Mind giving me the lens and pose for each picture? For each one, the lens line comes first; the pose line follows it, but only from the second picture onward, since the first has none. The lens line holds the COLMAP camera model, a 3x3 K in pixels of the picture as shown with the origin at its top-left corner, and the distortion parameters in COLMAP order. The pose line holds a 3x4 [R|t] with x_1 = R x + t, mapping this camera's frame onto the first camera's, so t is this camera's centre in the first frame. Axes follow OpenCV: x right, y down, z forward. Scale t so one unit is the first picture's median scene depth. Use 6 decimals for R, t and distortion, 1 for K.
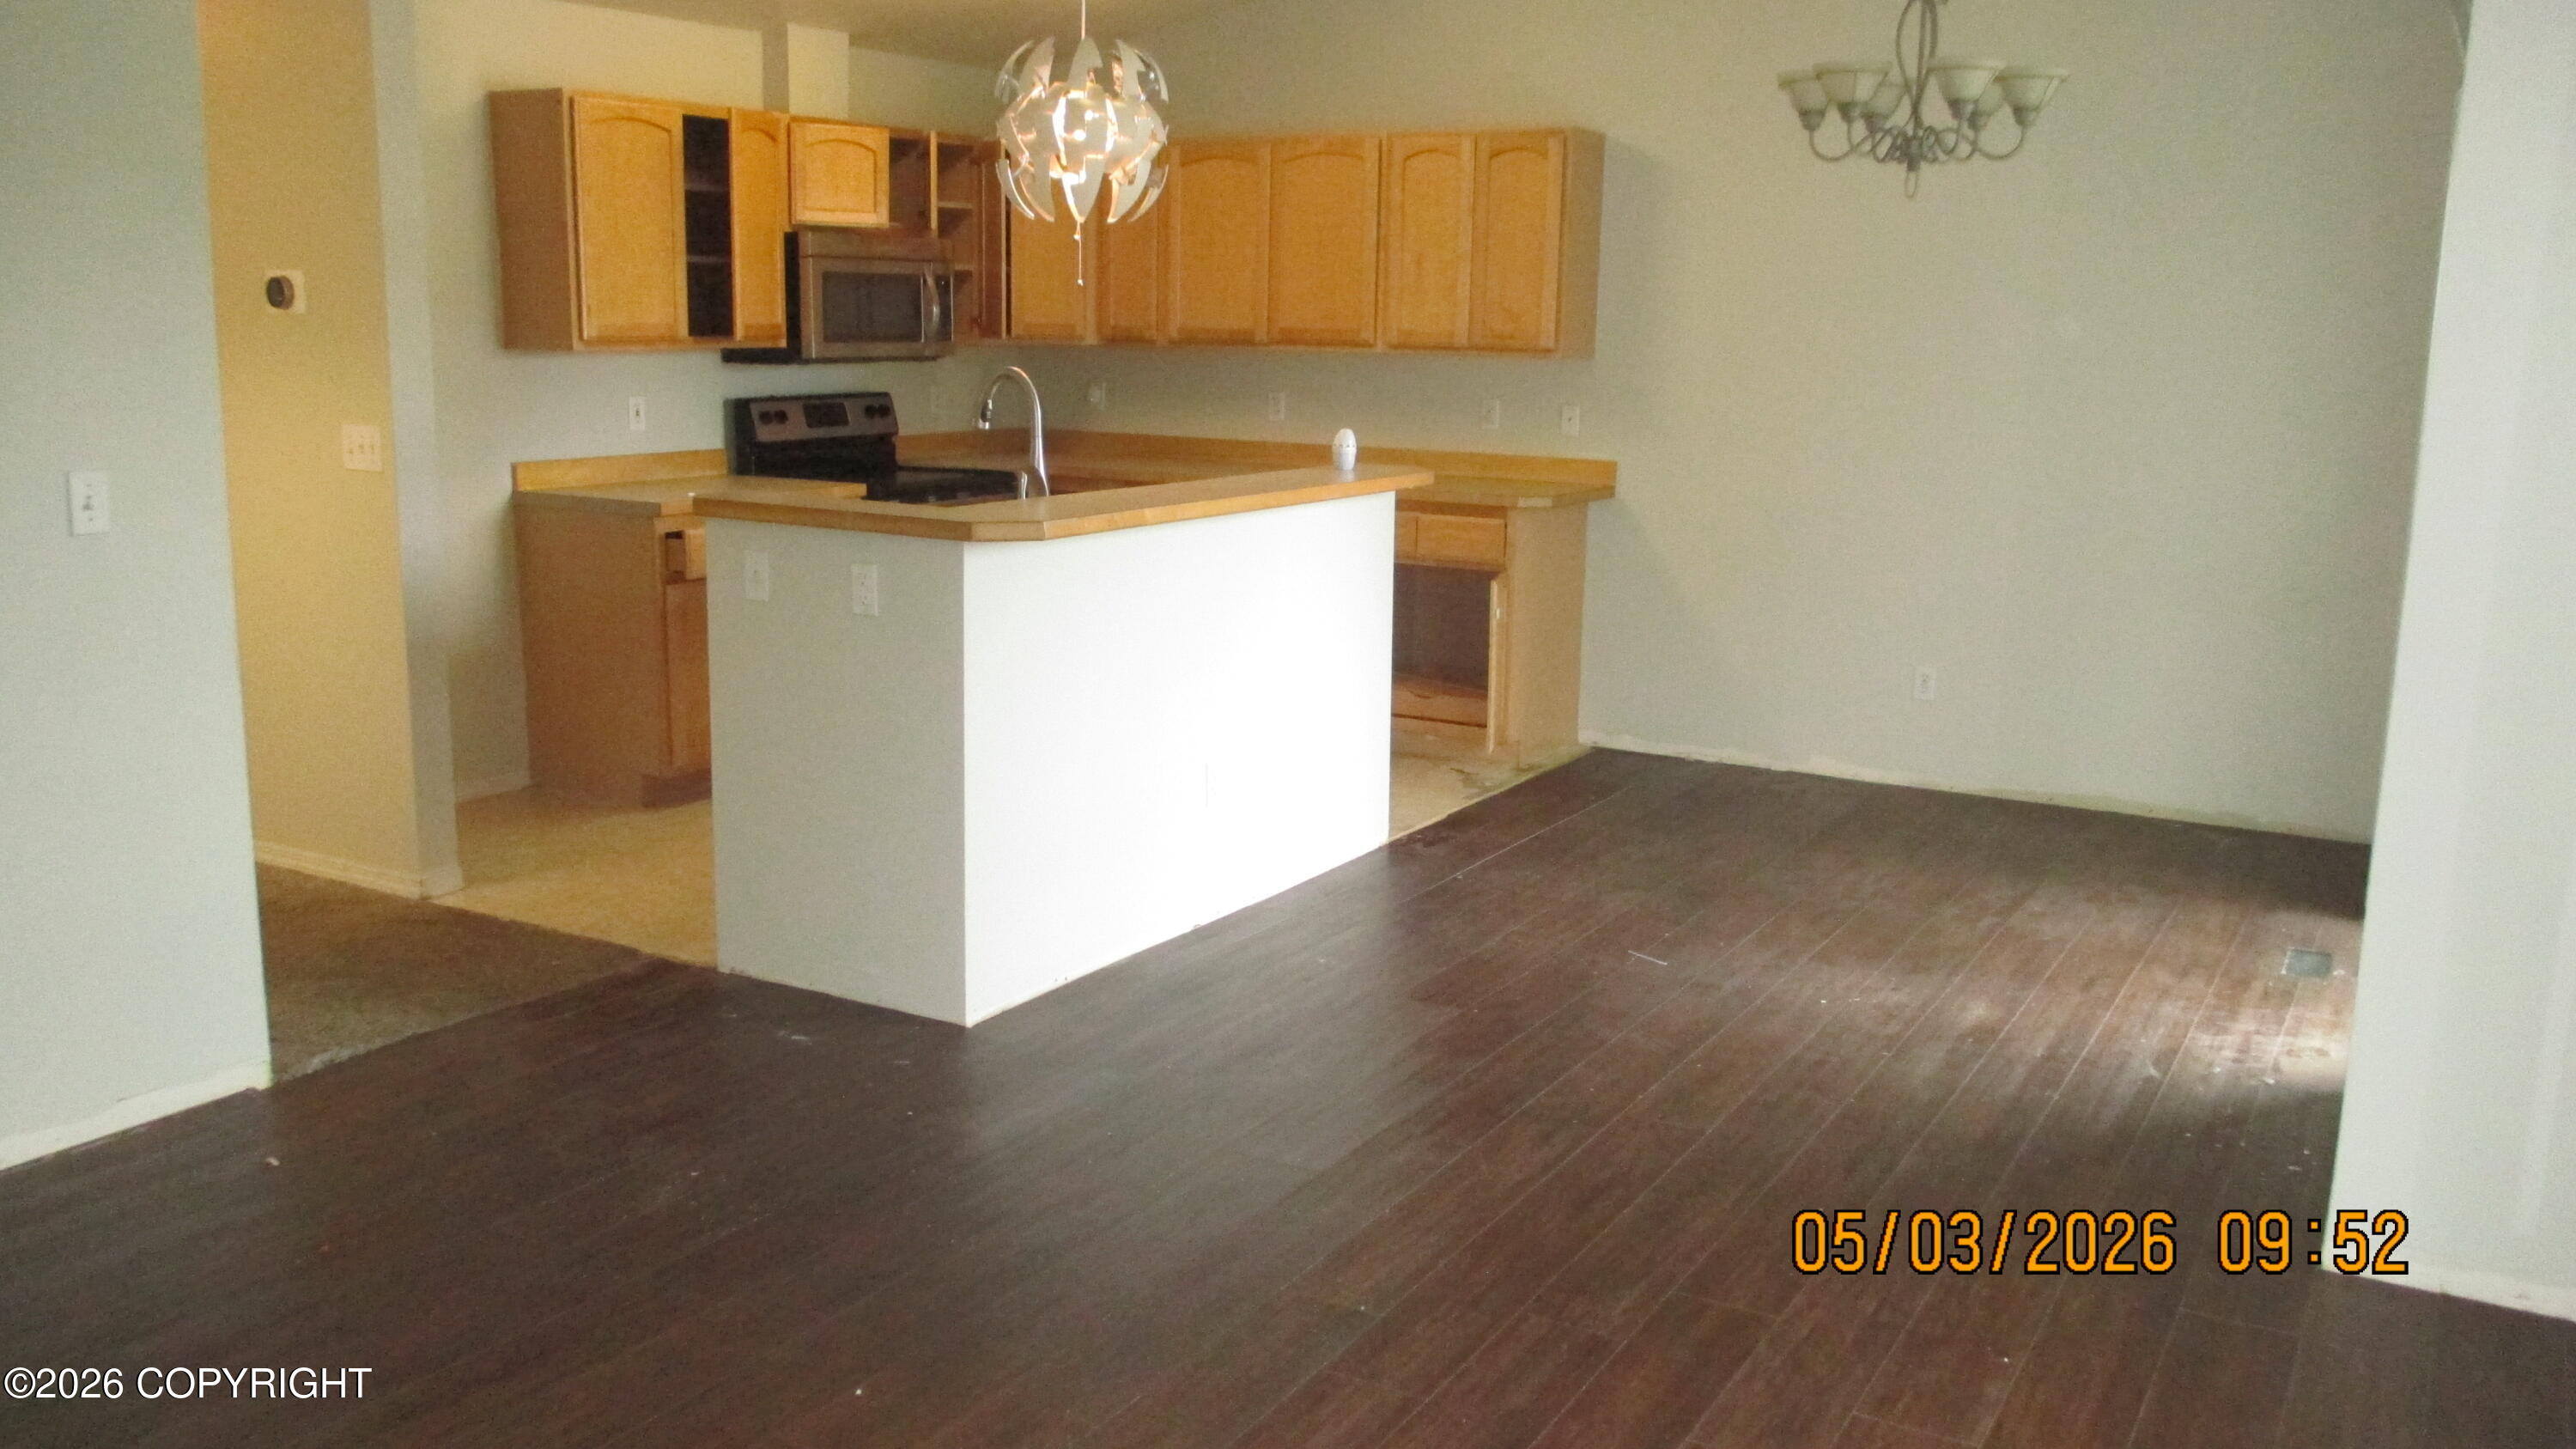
lens RADIAL K [[2152.7, 0, 1281.4], [0, 2152.7, 733.7], [0, 0, 1]] dist [-0.008958, -0.012969]
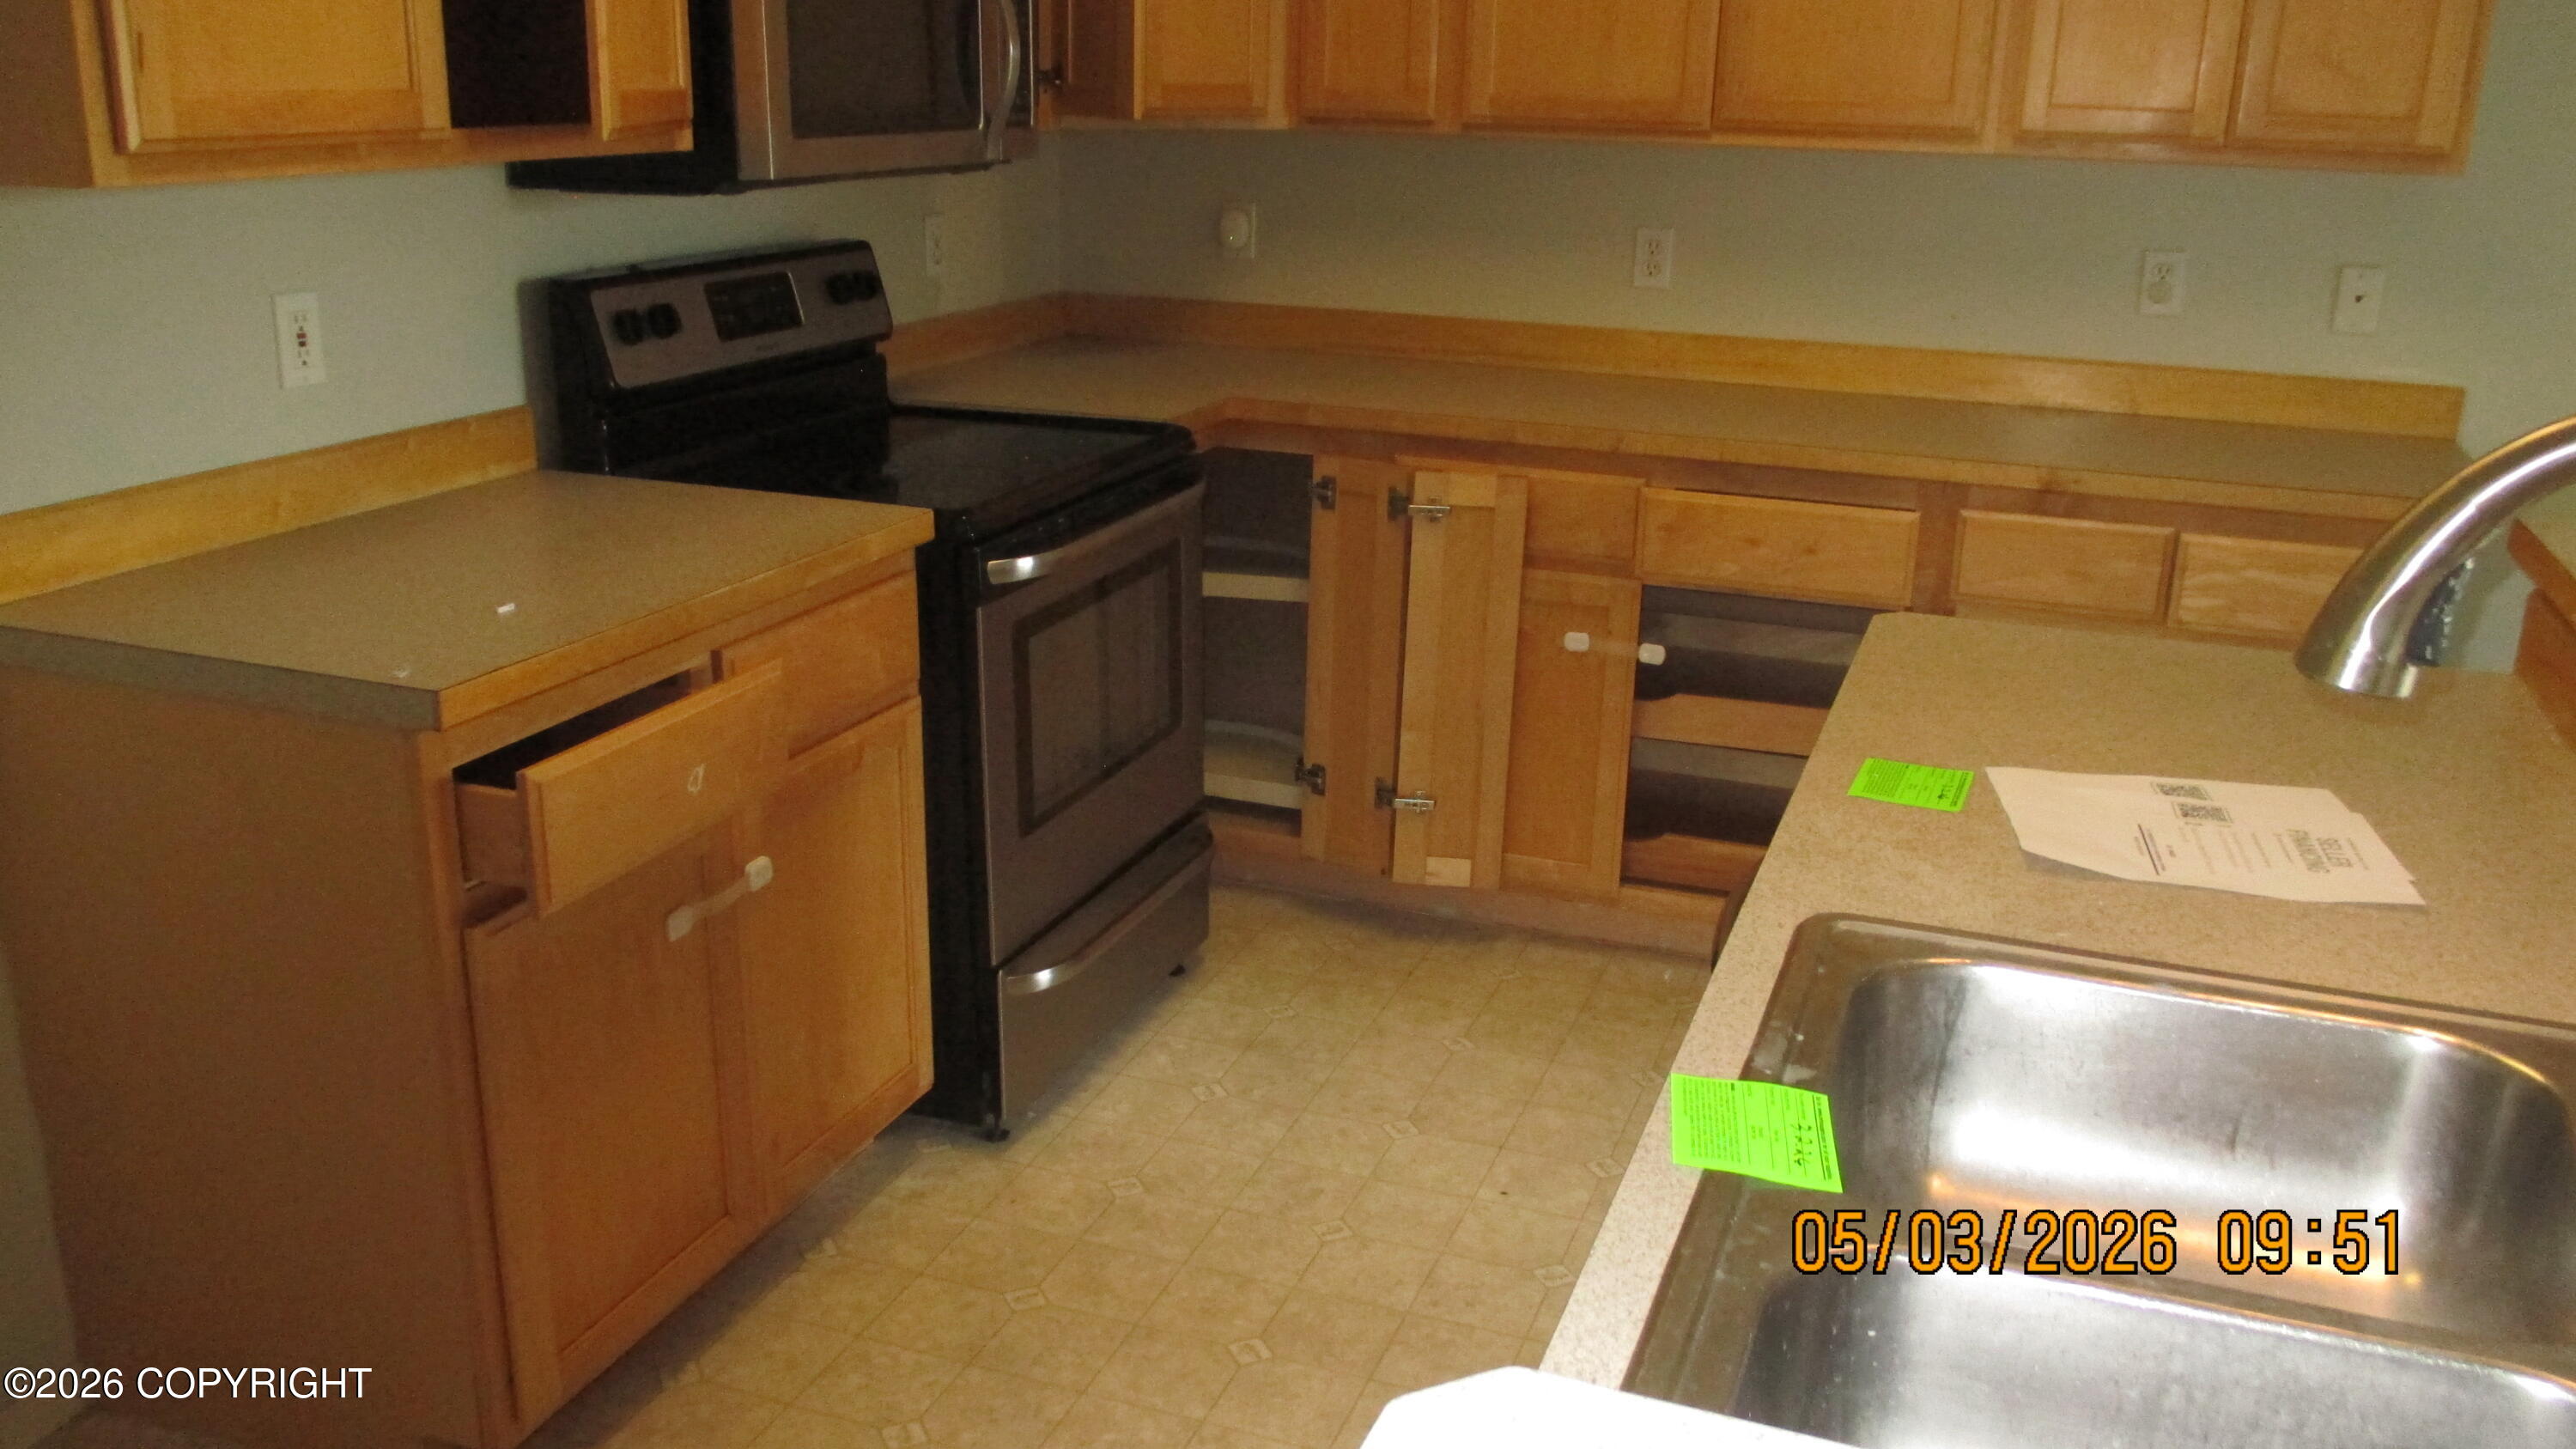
lens RADIAL K [[2158.2, 0, 1288.0], [0, 2158.2, 724.5], [0, 0, 1]] dist [-0.002823, -0.015283]
pose [[0.985779, -0.045722, 0.161710, -0.187731], [0.028065, 0.993554, 0.109835, -0.114299], [-0.165689, -0.103734, 0.980707, 0.579374]]
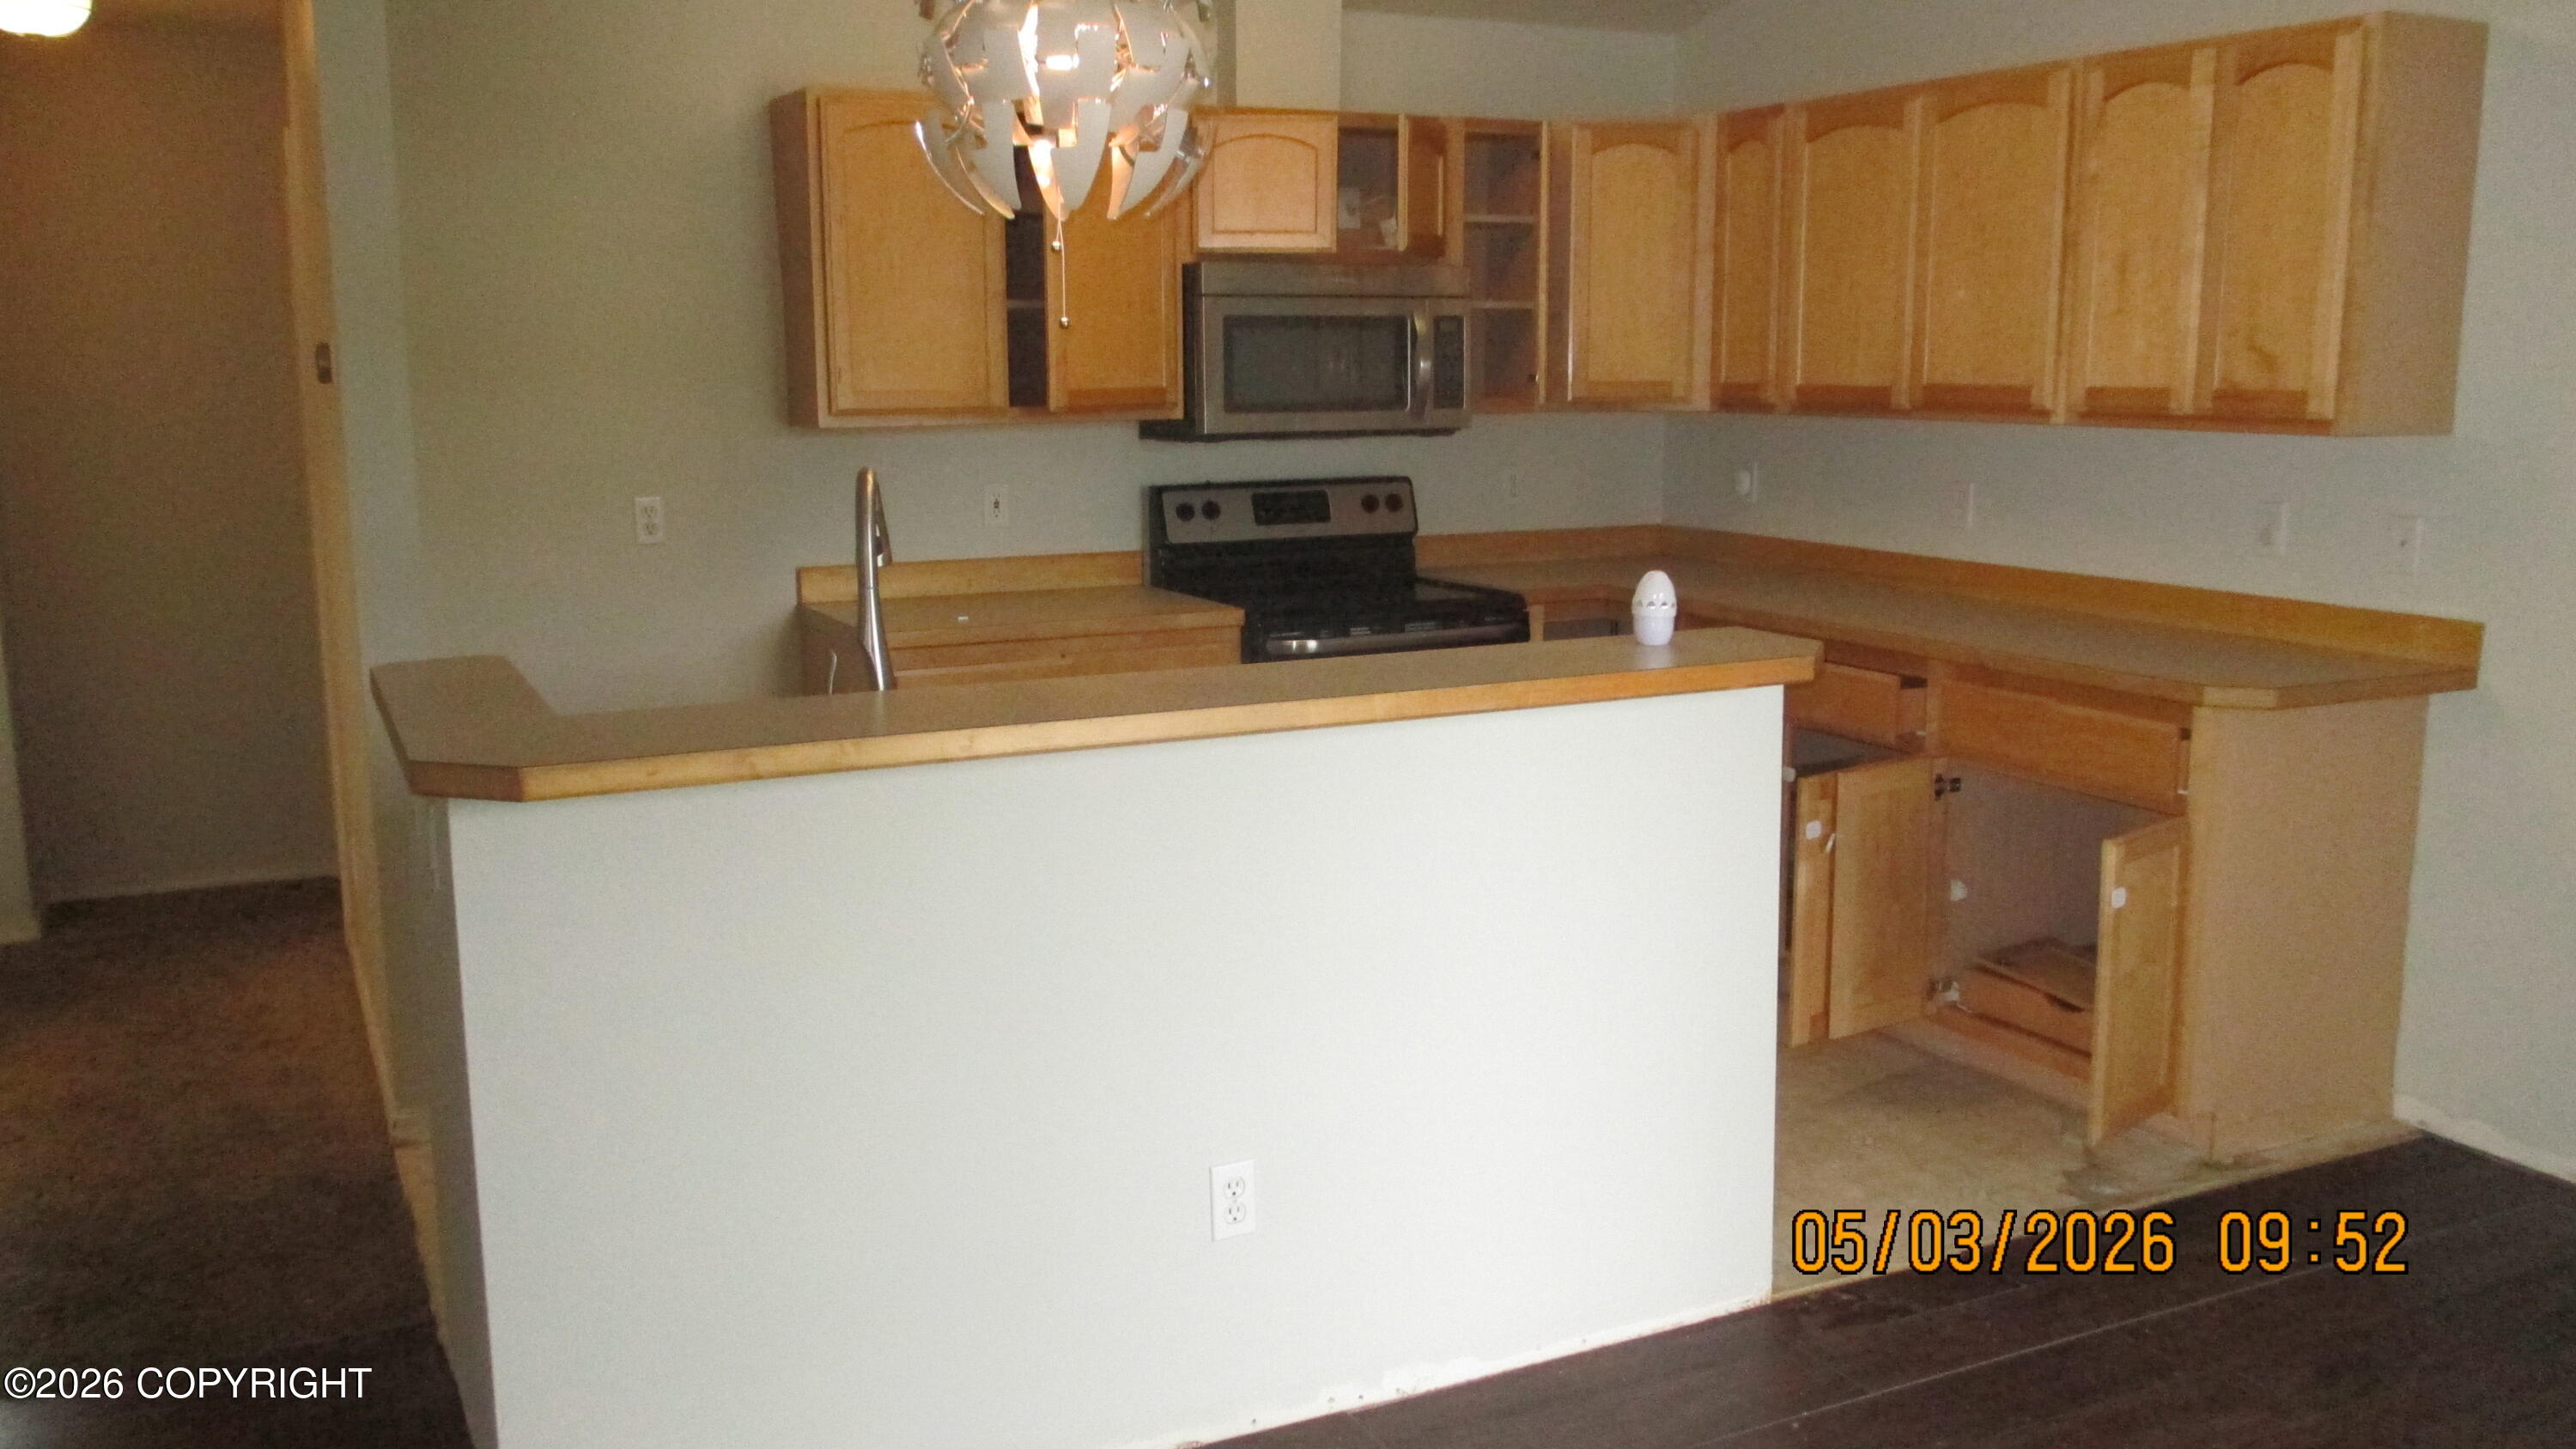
lens RADIAL K [[2158.2, 0, 1288.0], [0, 2158.2, 724.5], [0, 0, 1]] dist [-0.002823, -0.015283]
pose [[0.833480, 0.074375, -0.547521, 0.209134], [-0.088807, 0.996049, 0.000114, -0.076300], [0.545366, 0.048529, 0.836792, 0.393030]]
